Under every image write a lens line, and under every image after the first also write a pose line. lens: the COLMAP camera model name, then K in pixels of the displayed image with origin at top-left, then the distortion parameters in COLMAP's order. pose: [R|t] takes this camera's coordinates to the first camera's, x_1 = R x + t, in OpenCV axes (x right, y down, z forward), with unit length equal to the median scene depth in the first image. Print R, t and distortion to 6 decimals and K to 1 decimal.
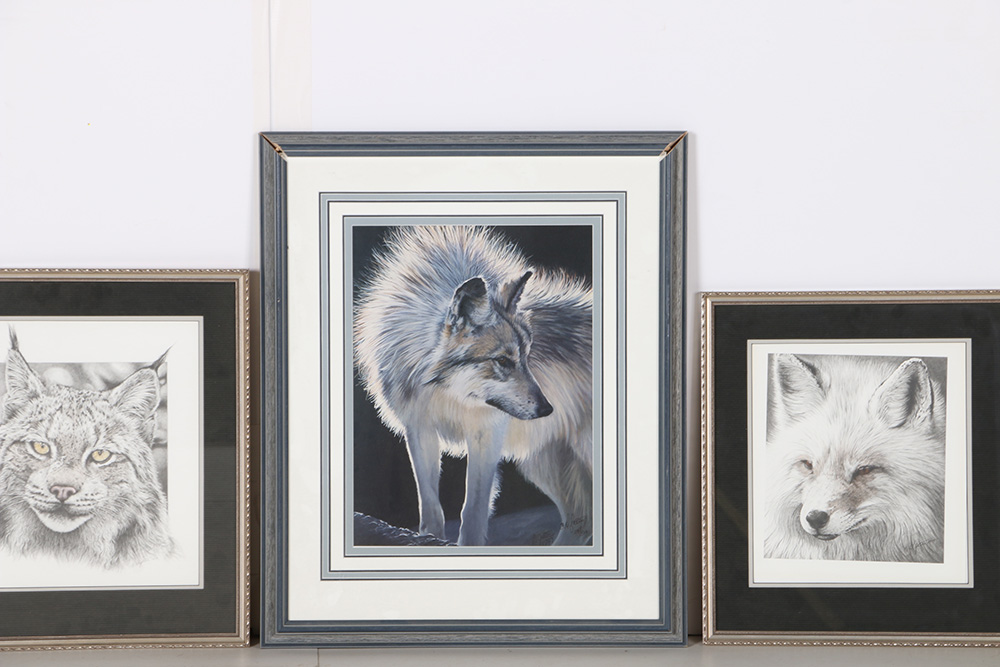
lens RADIAL K [[5445.7, 0, 524.0], [0, 5445.7, 345.1], [0, 0, 1]] dist [1.562212, 0.000000]
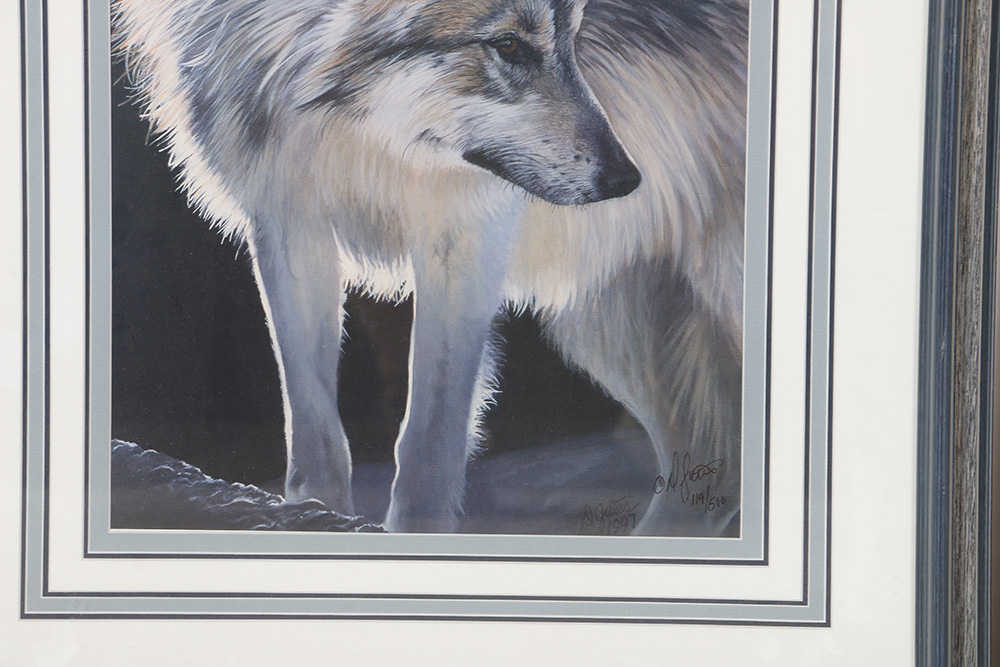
lens RADIAL K [[5445.7, 0, 499.0], [0, 5445.7, 334.5], [0, 0, 1]] dist [1.562212, 0.000000]
pose [[0.999765, 0.014788, -0.015867, 0.001659], [-0.014095, 0.998977, 0.042959, 0.006484], [0.016486, -0.042725, 0.998951, 0.619208]]
